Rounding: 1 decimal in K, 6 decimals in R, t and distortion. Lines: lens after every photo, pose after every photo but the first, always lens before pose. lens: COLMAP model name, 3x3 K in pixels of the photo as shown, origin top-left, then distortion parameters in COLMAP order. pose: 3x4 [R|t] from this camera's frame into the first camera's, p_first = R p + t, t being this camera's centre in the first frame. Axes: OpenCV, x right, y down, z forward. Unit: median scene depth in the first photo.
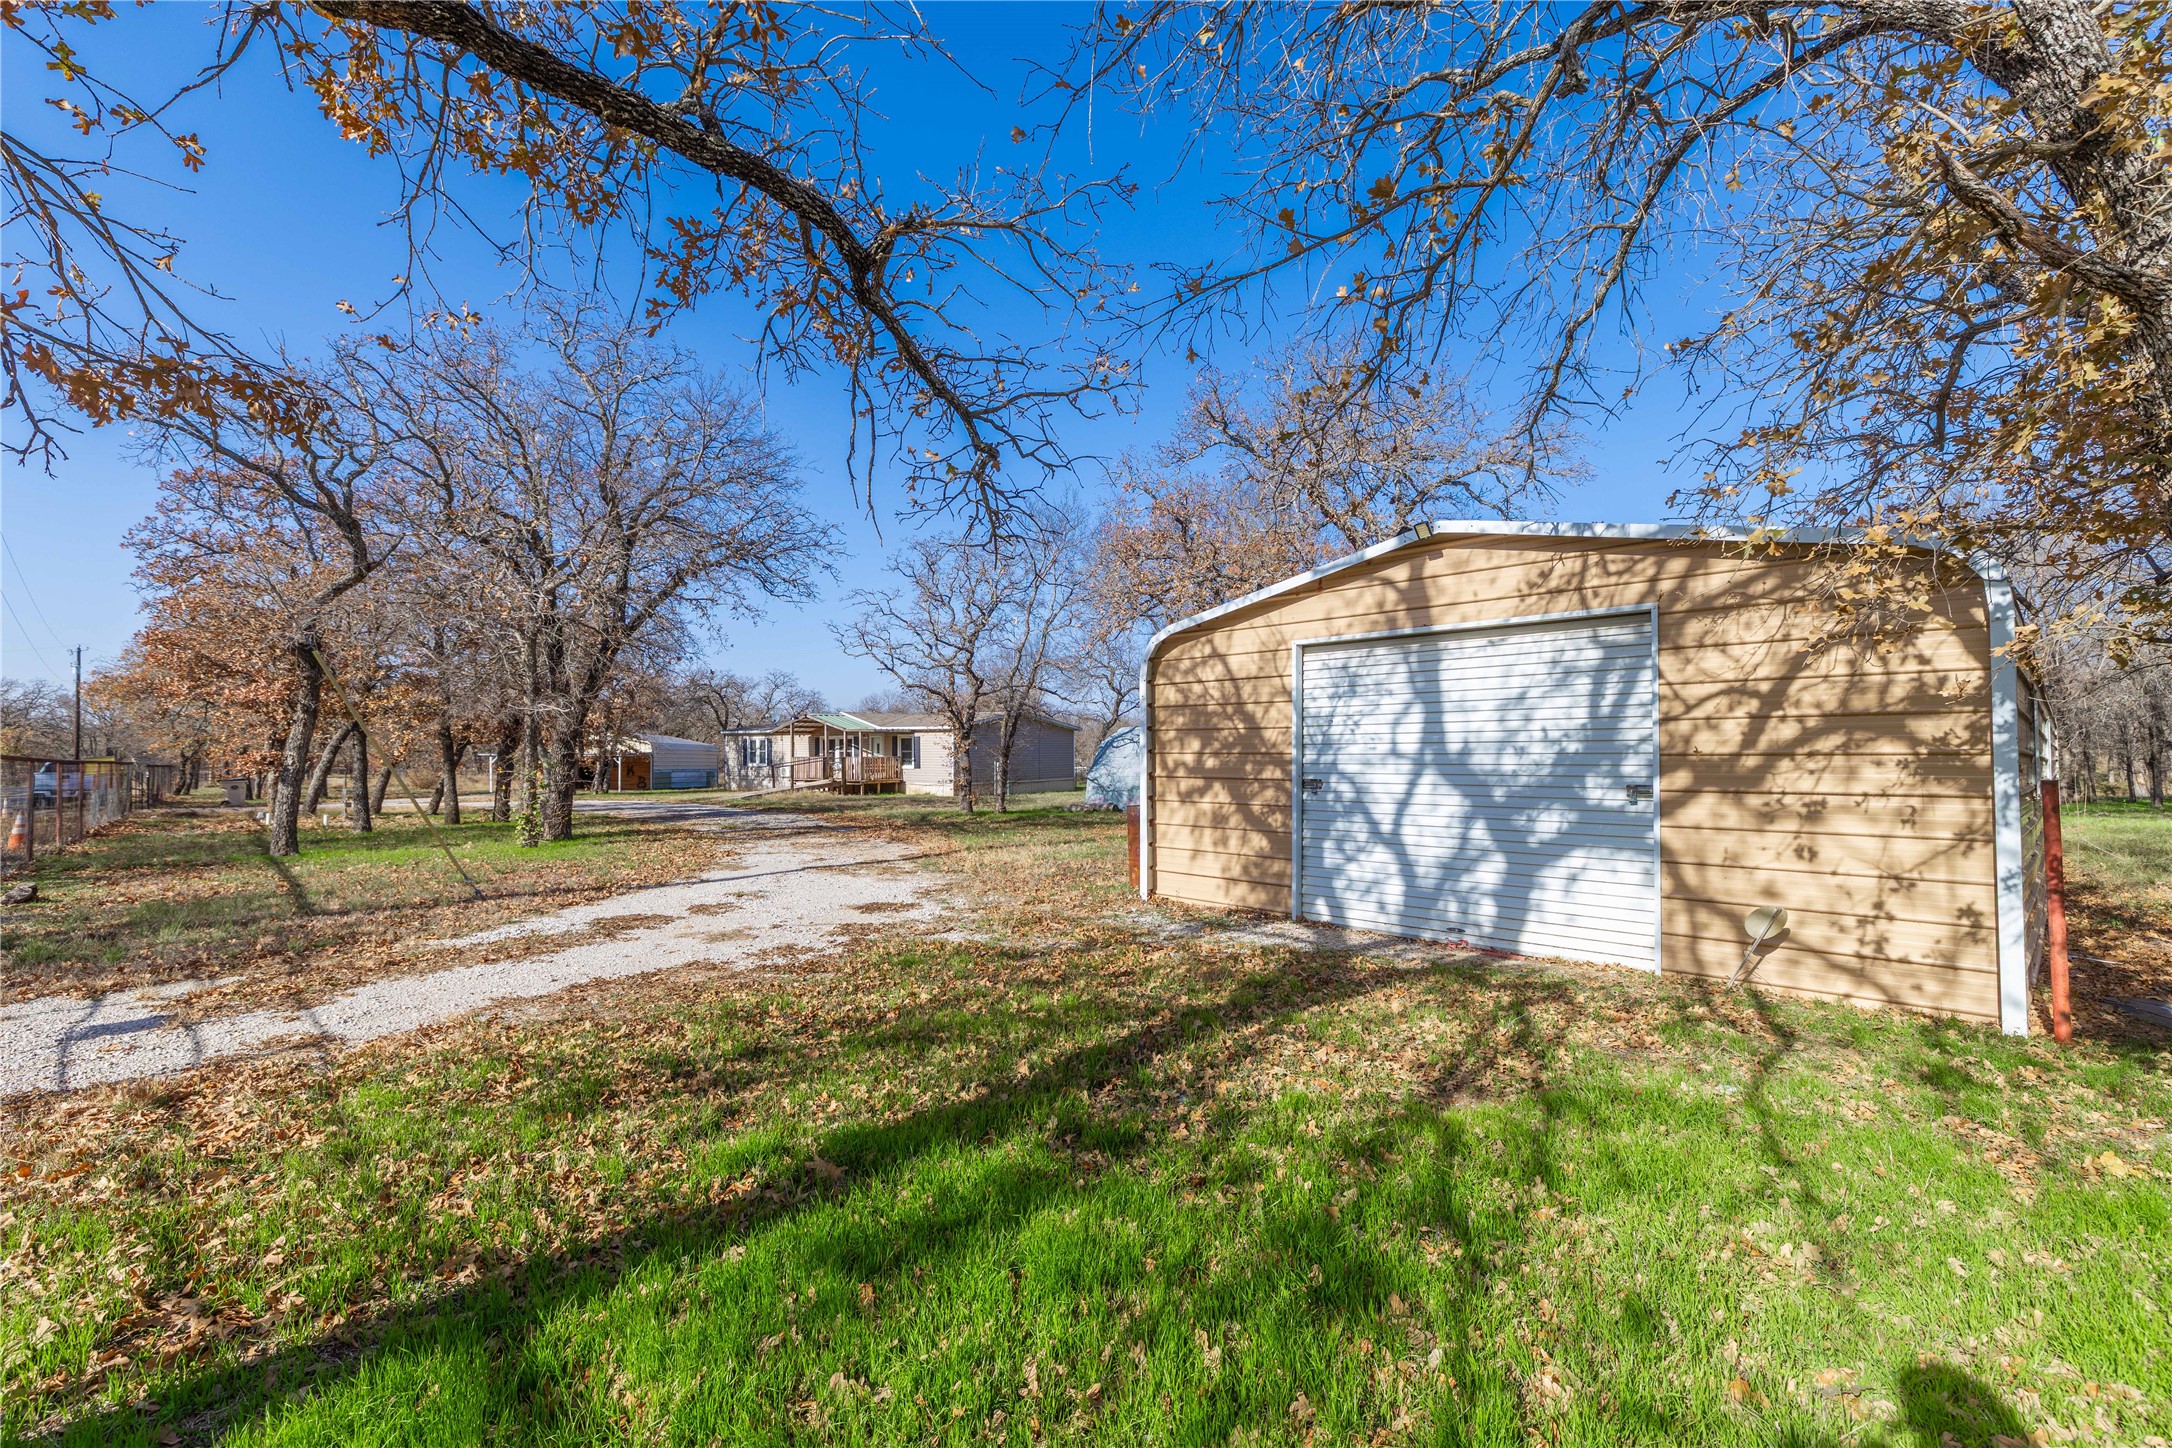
lens RADIAL K [[973.7, 0, 1086.0], [0, 973.7, 724.0], [0, 0, 1]] dist [-0.009316, -0.000333]
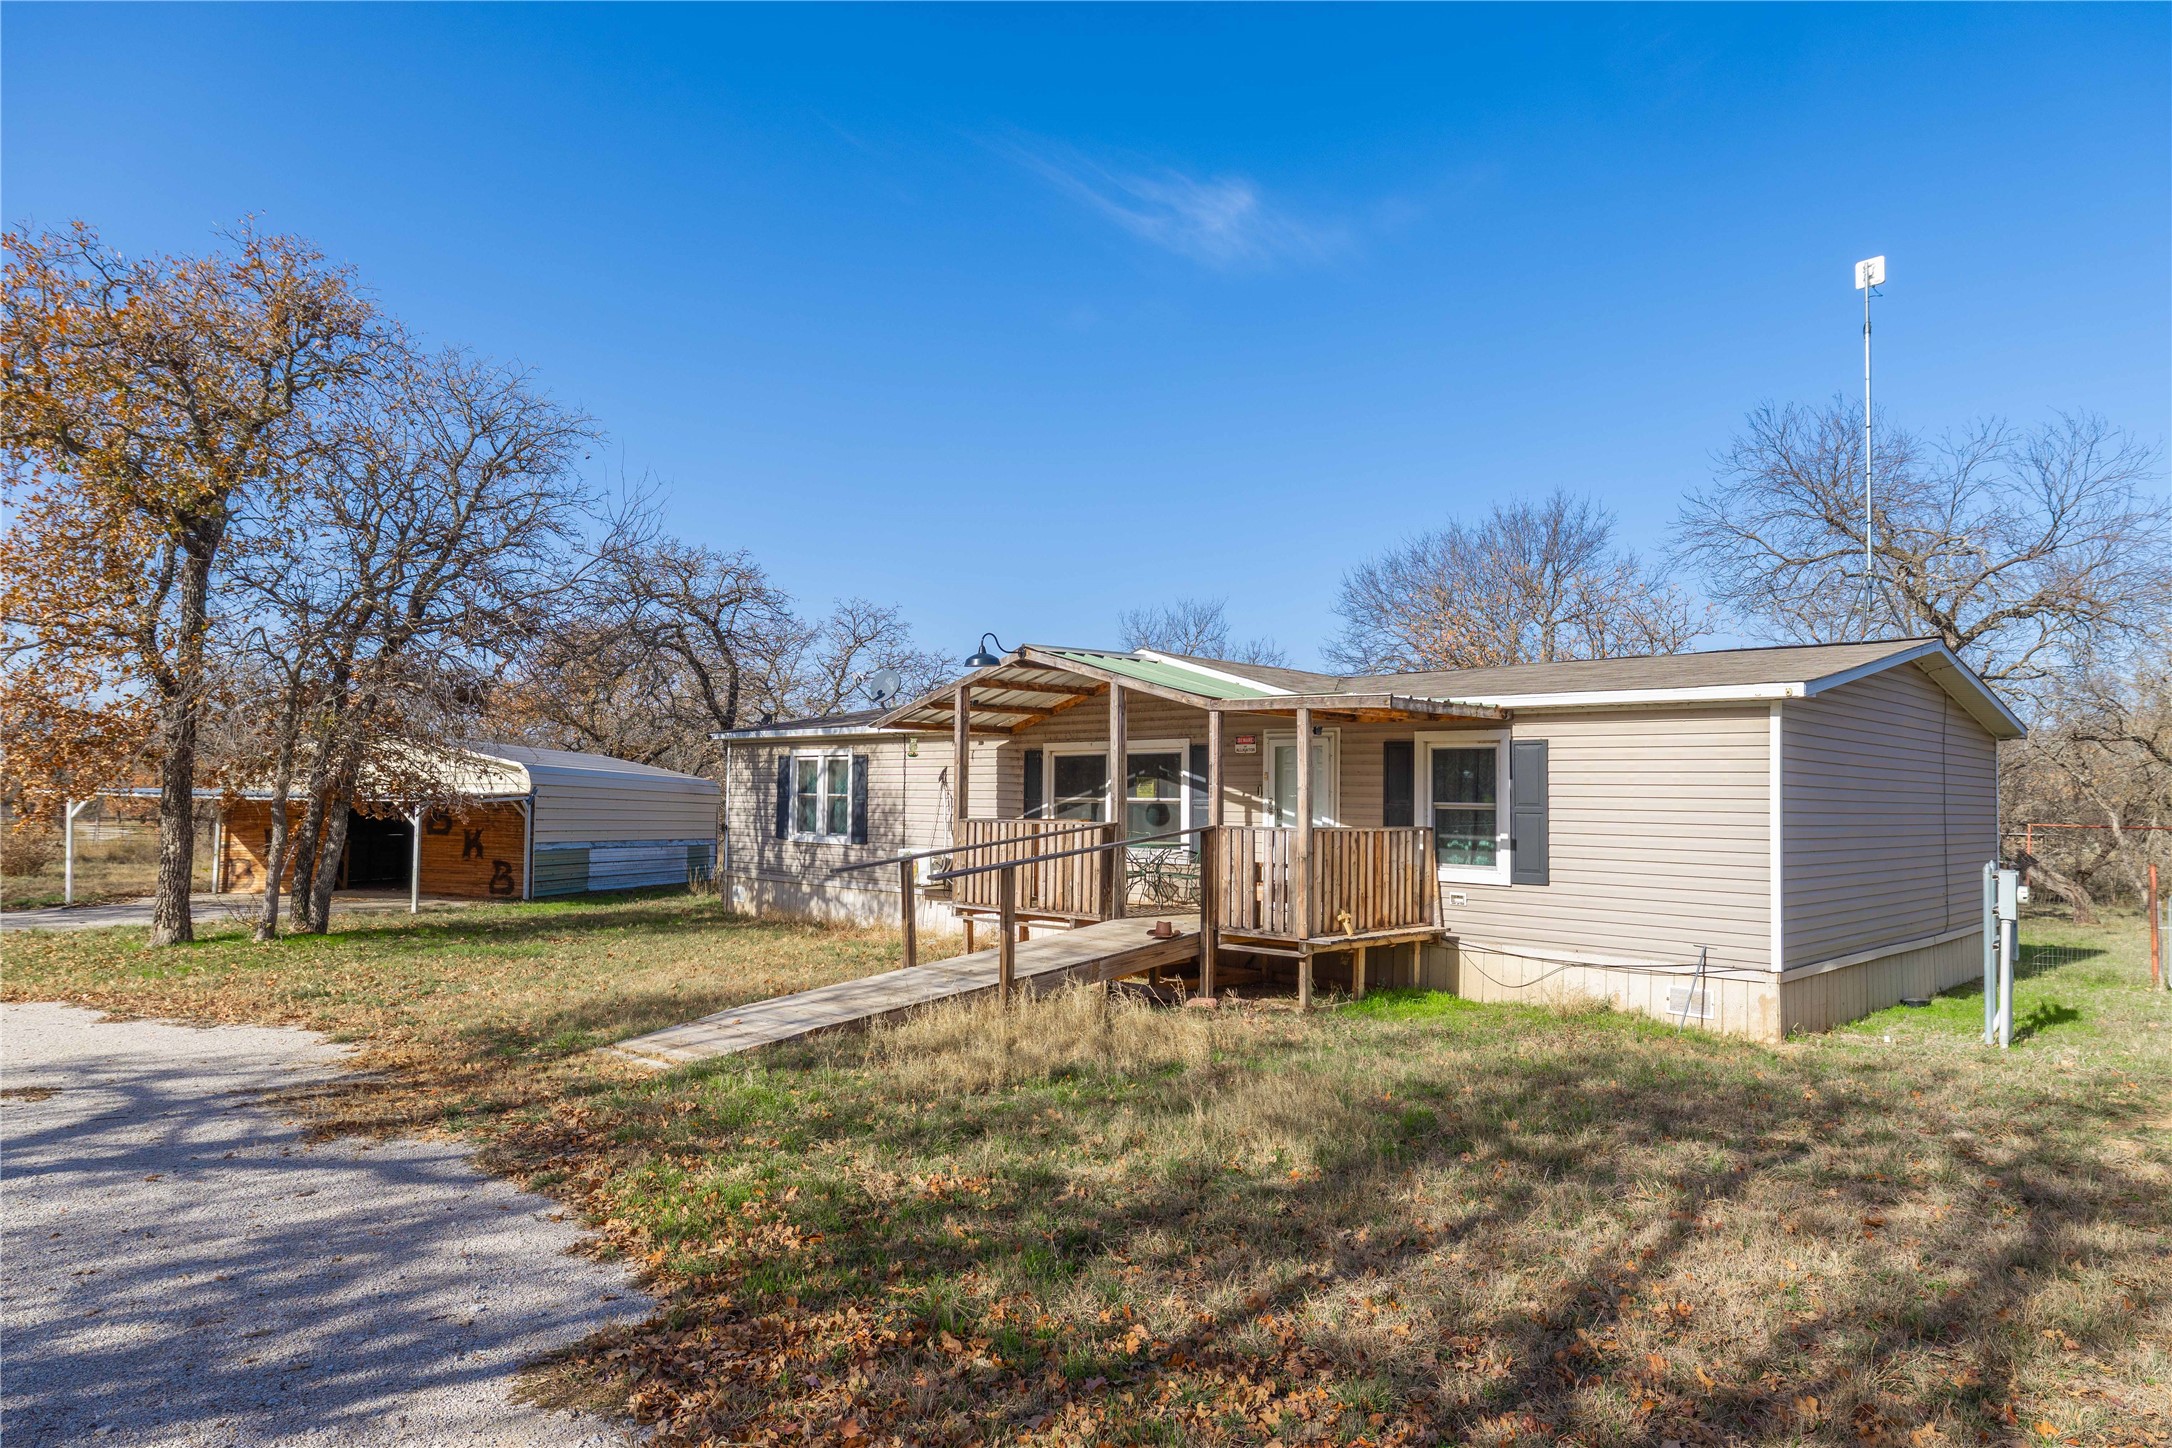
lens RADIAL K [[1337.6, 0, 1086.0], [0, 1337.6, 724.0], [0, 0, 1]] dist [-0.003713, -0.000518]
pose [[0.993214, 0.011032, -0.115776, -0.234790], [-0.014626, 0.999436, -0.030238, 0.019789], [0.115377, 0.031726, 0.992815, 0.673356]]
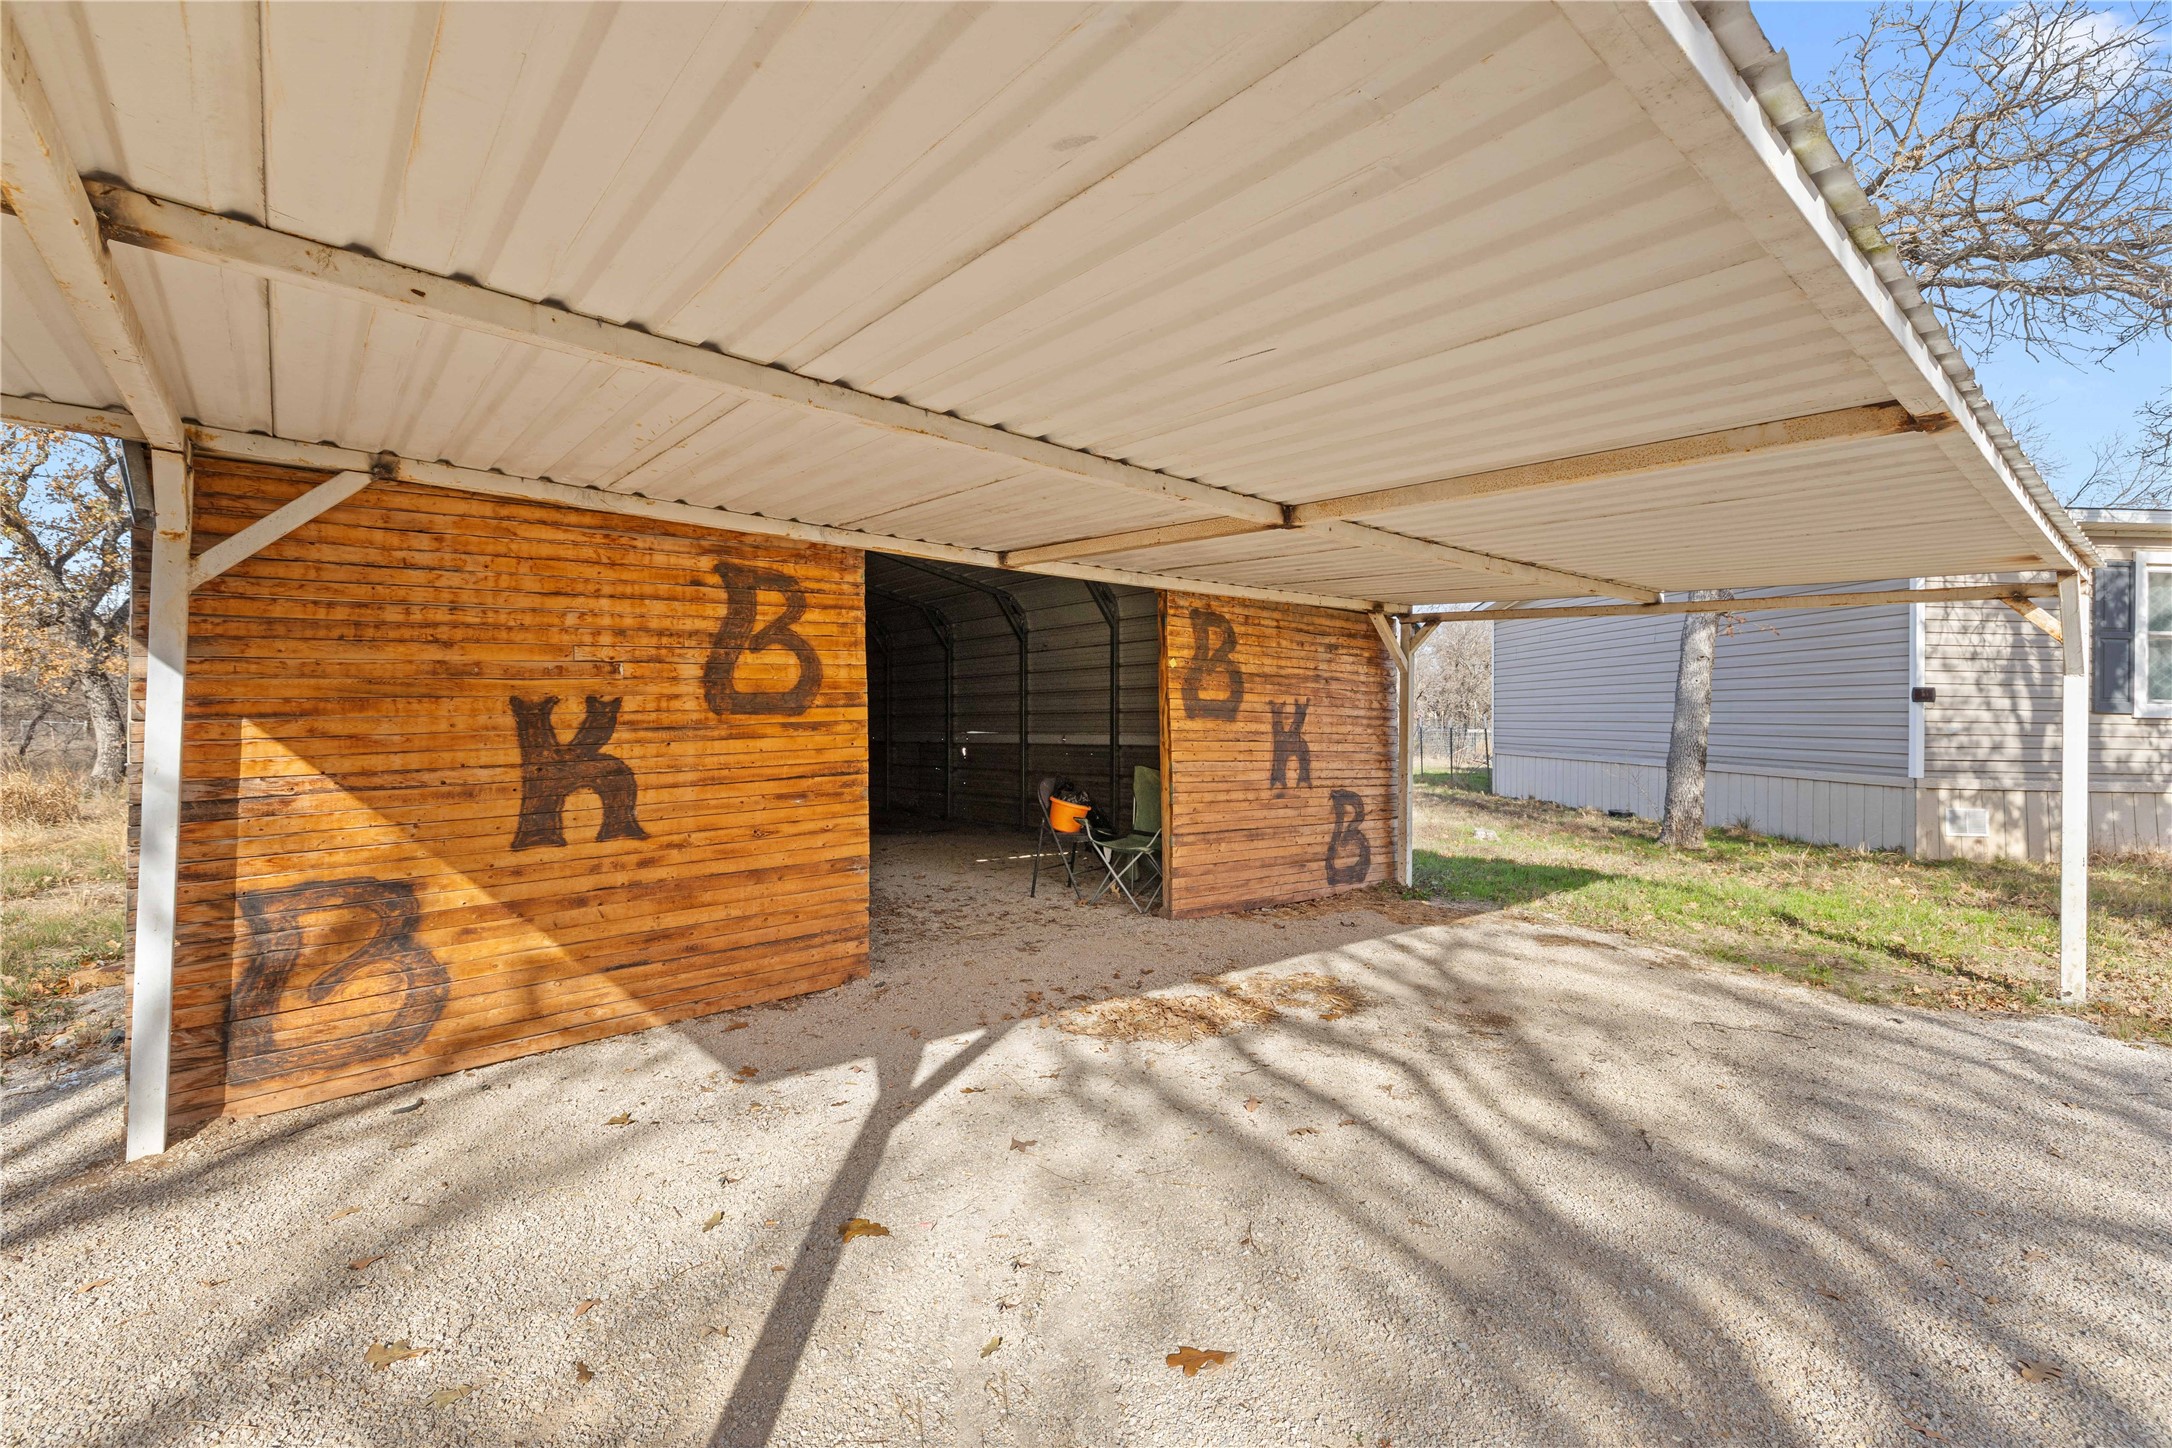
lens RADIAL K [[973.7, 0, 1086.0], [0, 973.7, 724.0], [0, 0, 1]] dist [-0.009316, -0.000333]
pose [[0.761177, 0.007540, 0.648500, -0.700652], [-0.024968, 0.999532, 0.017684, 0.055096], [-0.648064, -0.029652, 0.761009, 1.155823]]
